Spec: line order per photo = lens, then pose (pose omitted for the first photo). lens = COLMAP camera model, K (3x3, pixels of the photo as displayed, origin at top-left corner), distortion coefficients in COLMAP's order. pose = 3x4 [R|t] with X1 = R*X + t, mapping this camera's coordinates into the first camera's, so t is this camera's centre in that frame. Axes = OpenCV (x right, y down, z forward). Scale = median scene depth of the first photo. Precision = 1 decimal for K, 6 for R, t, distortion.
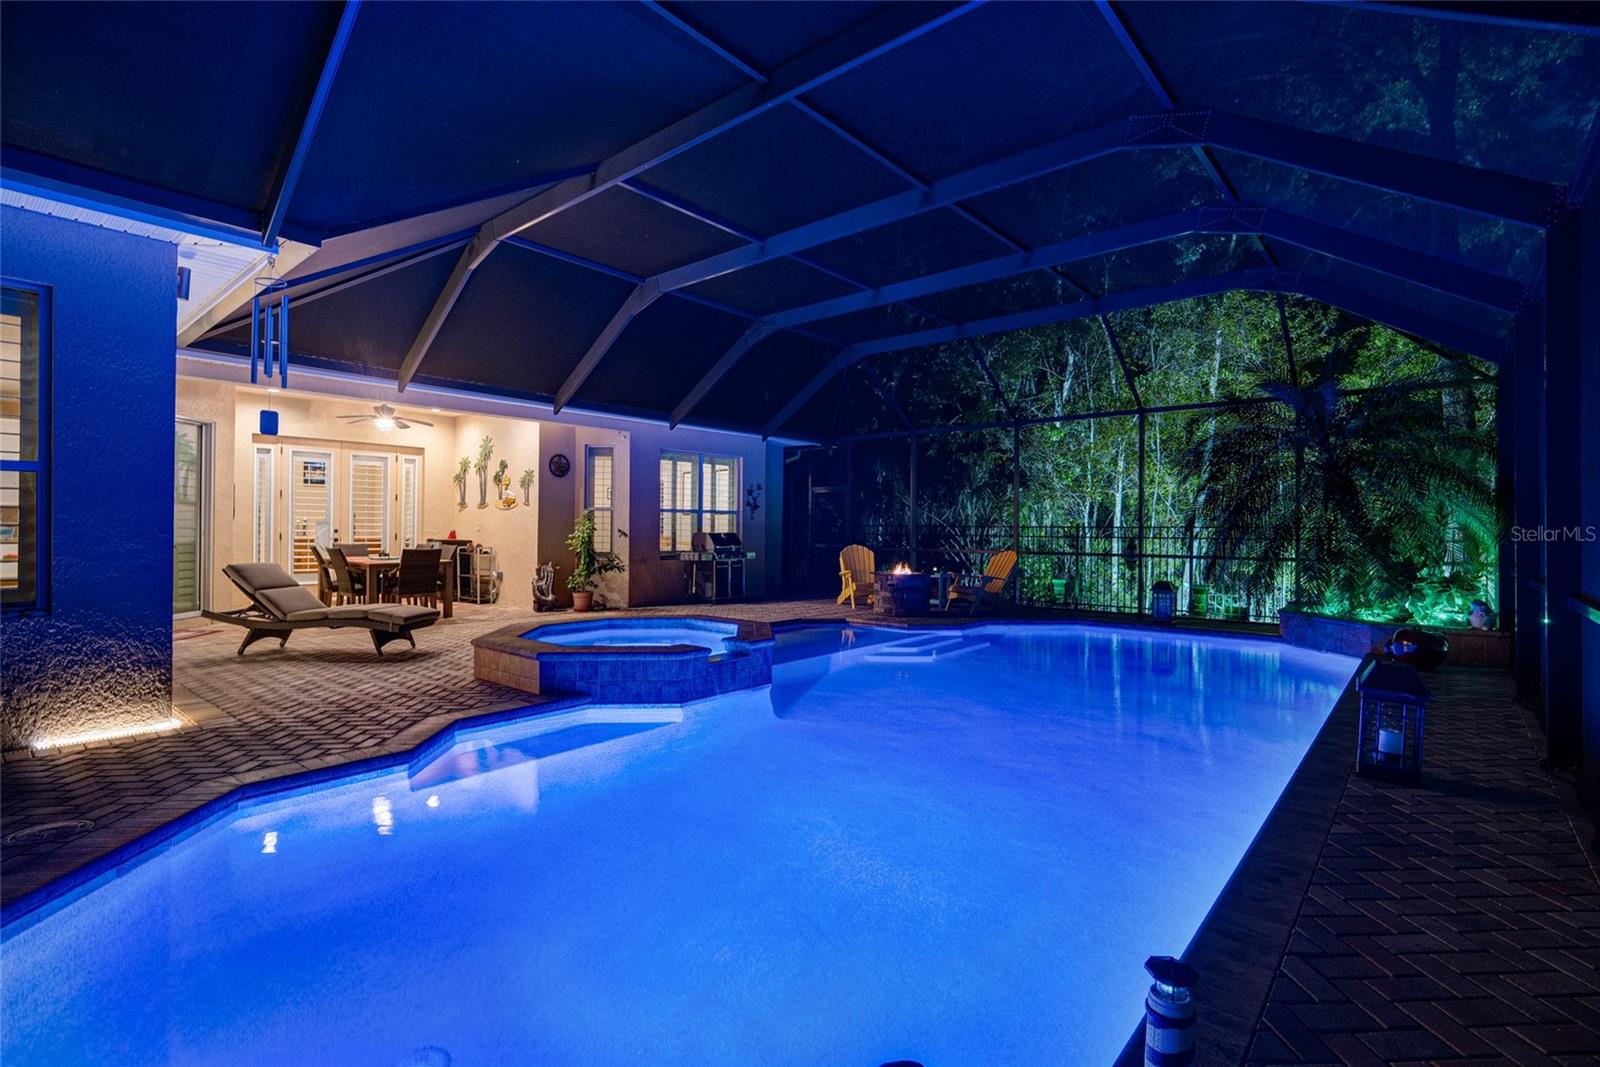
lens RADIAL K [[769.6, 0, 809.0], [0, 769.6, 528.8], [0, 0, 1]] dist [-0.024355, 0.013238]
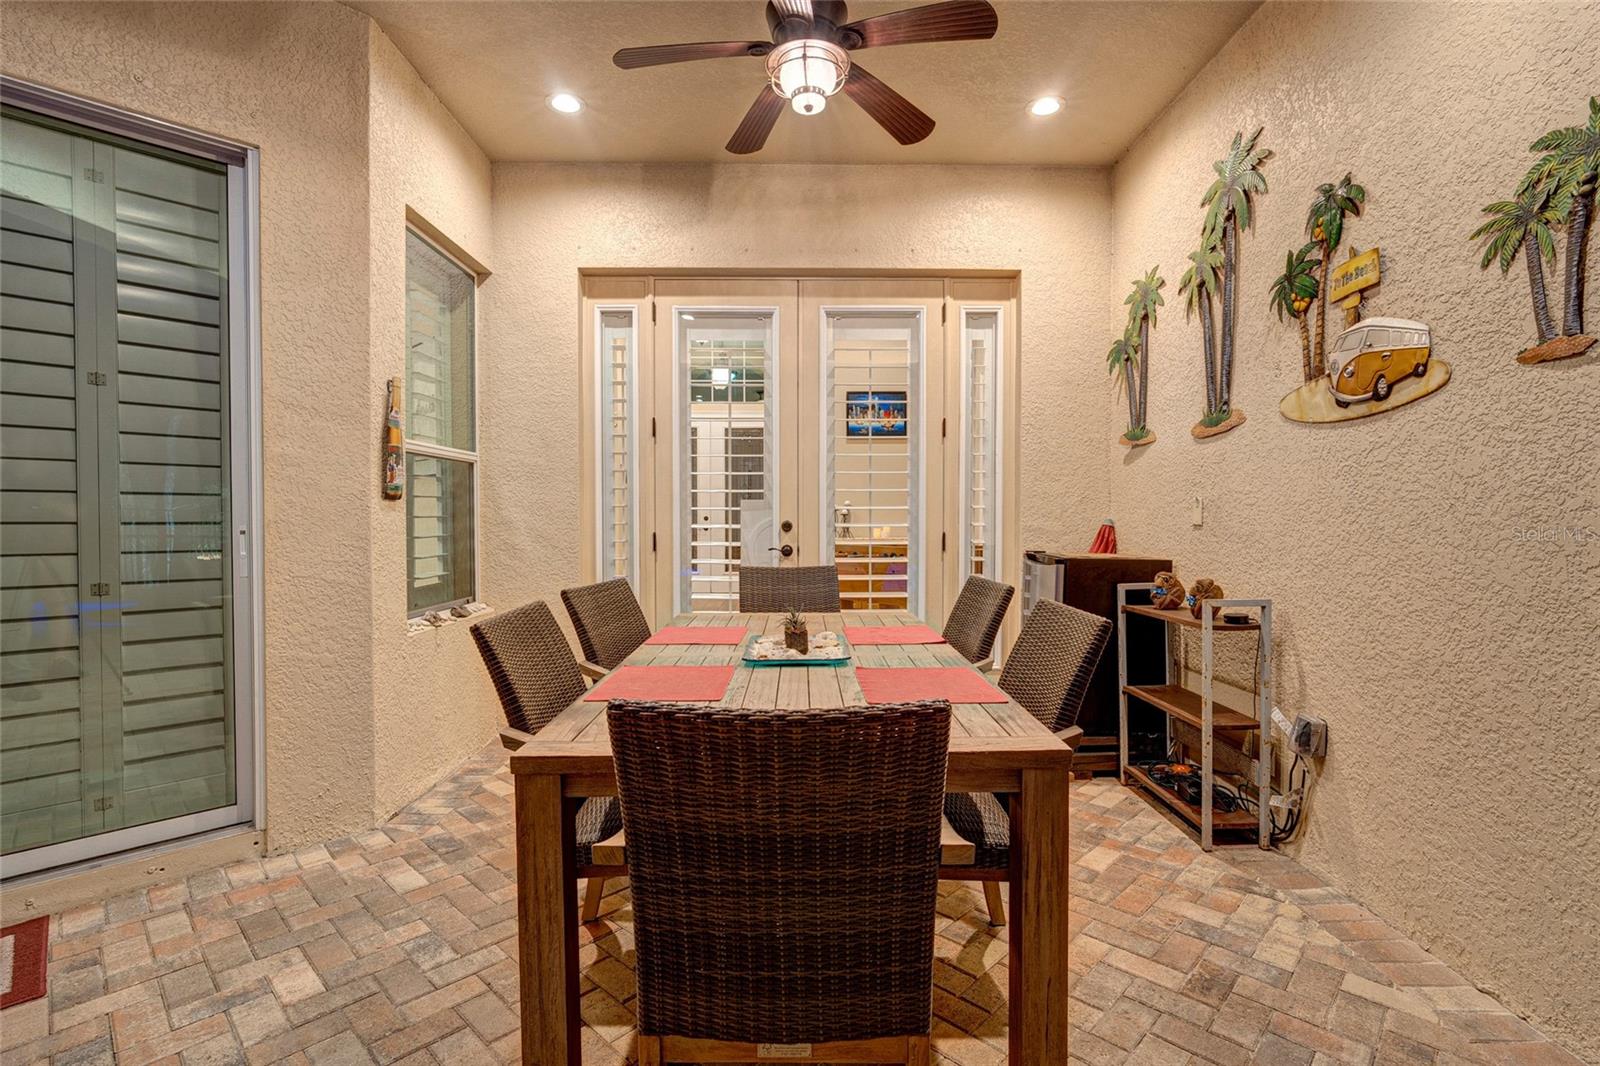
lens RADIAL K [[769.6, 0, 809.0], [0, 769.6, 528.3], [0, 0, 1]] dist [-0.024355, 0.013238]
pose [[0.678012, 0.004423, -0.735038, -0.332726], [0.005662, 0.999921, 0.011240, -0.000413], [0.735029, -0.011783, 0.677933, 0.732754]]
